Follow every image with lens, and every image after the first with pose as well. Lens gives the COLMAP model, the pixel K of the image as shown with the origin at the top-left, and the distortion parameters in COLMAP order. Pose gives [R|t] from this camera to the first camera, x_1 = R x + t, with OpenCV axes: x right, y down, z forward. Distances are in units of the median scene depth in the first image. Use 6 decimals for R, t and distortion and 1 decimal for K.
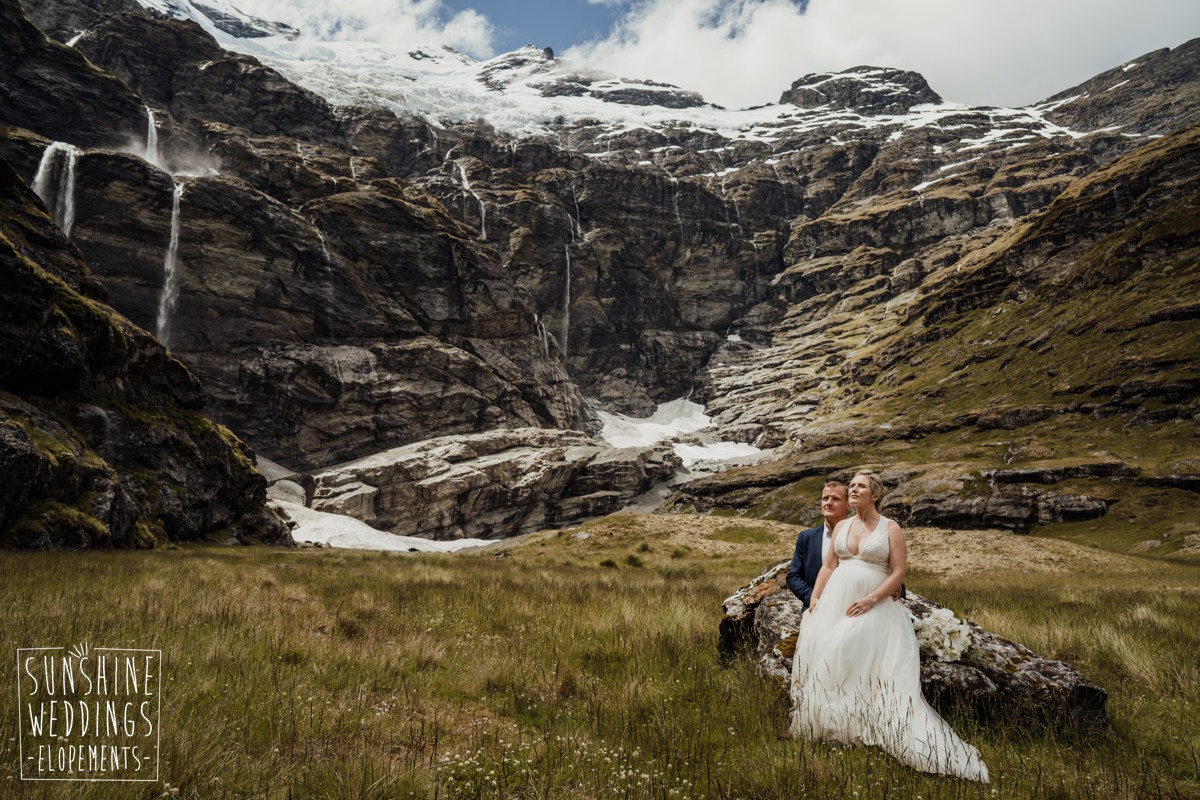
lens RADIAL K [[789.9, 0, 599.1], [0, 789.9, 401.7], [0, 0, 1]] dist [-0.059402, 0.035335]
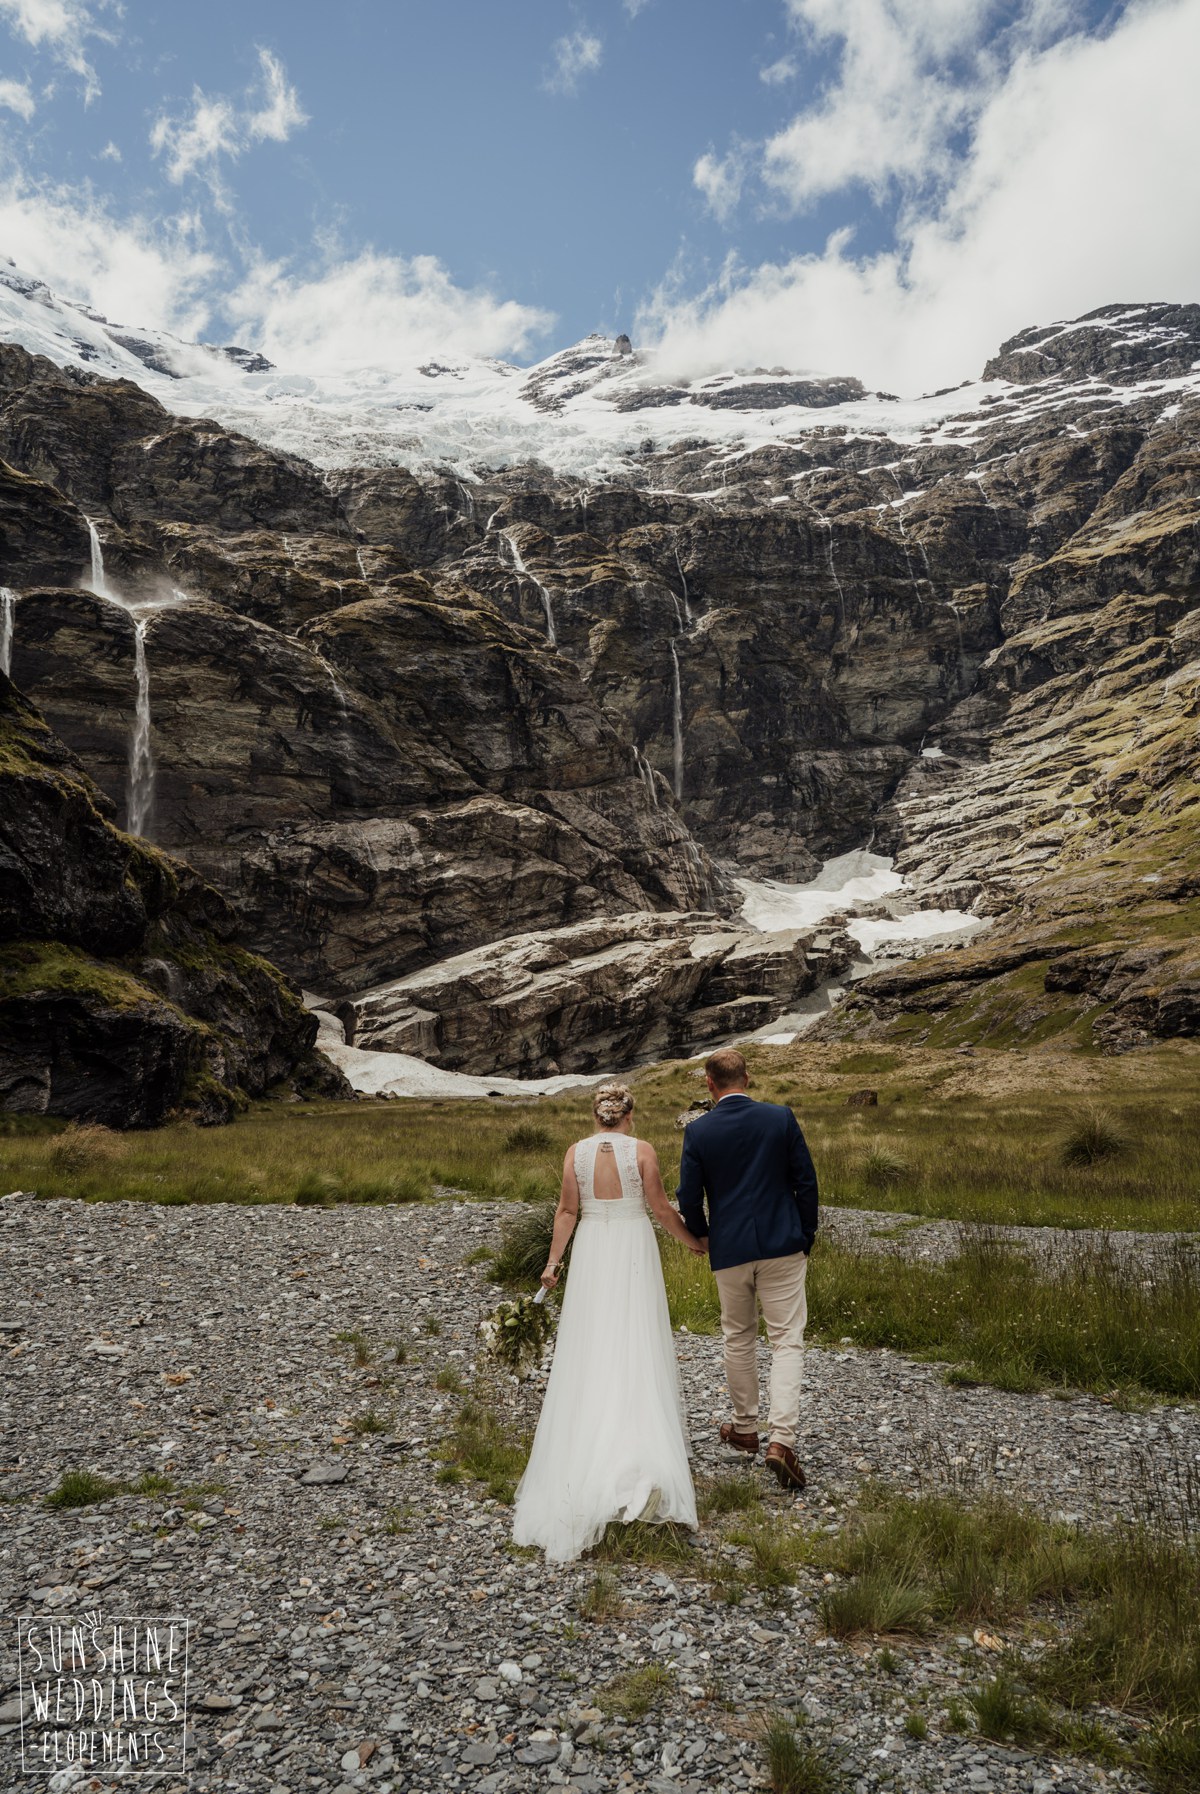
lens RADIAL K [[1181.0, 0, 602.1], [0, 1181.0, 910.3], [0, 0, 1]] dist [-0.059402, 0.035335]
pose [[0.990332, -0.071023, -0.119153, 0.005734], [0.075902, 0.996432, 0.036918, -0.010435], [0.116105, -0.045605, 0.992189, -0.049986]]
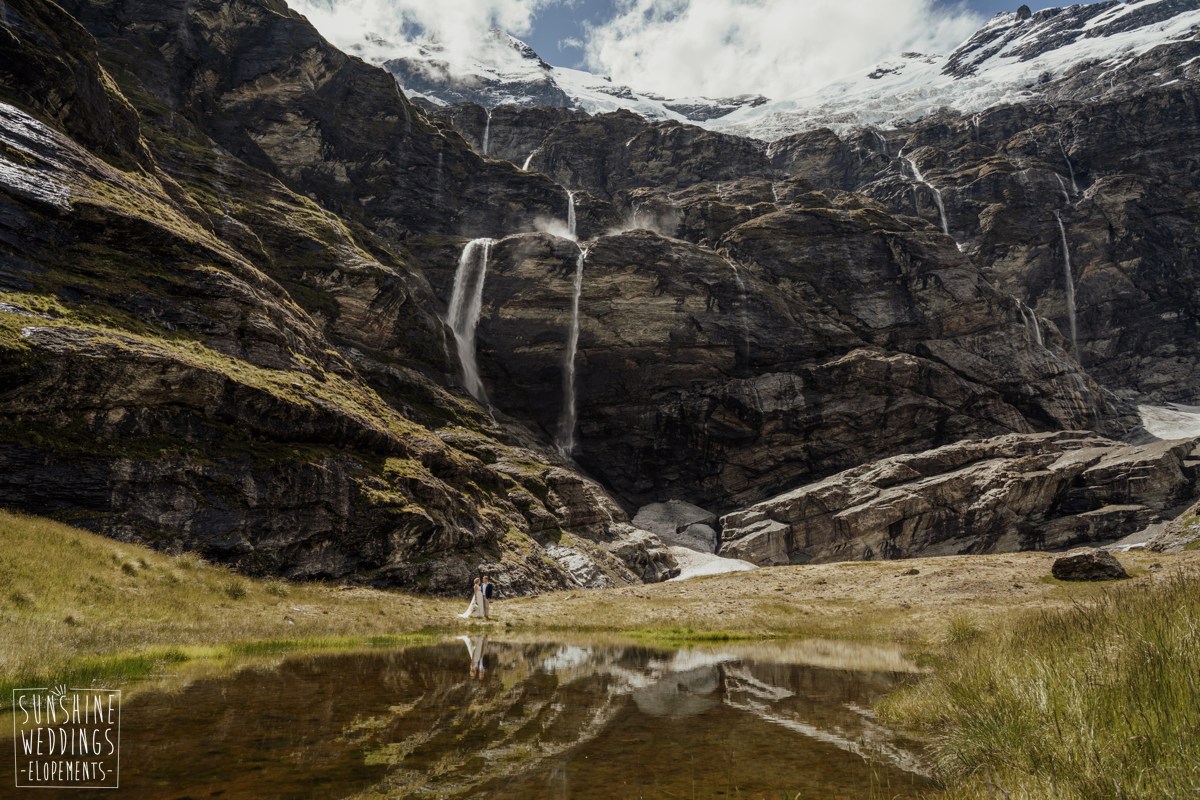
lens RADIAL K [[789.9, 0, 610.6], [0, 789.9, 408.3], [0, 0, 1]] dist [-0.059402, 0.035335]
pose [[0.787494, -0.156690, -0.596071, 0.066360], [0.129683, 0.987617, -0.088287, 0.023747], [0.602524, -0.007775, 0.798063, 0.133325]]
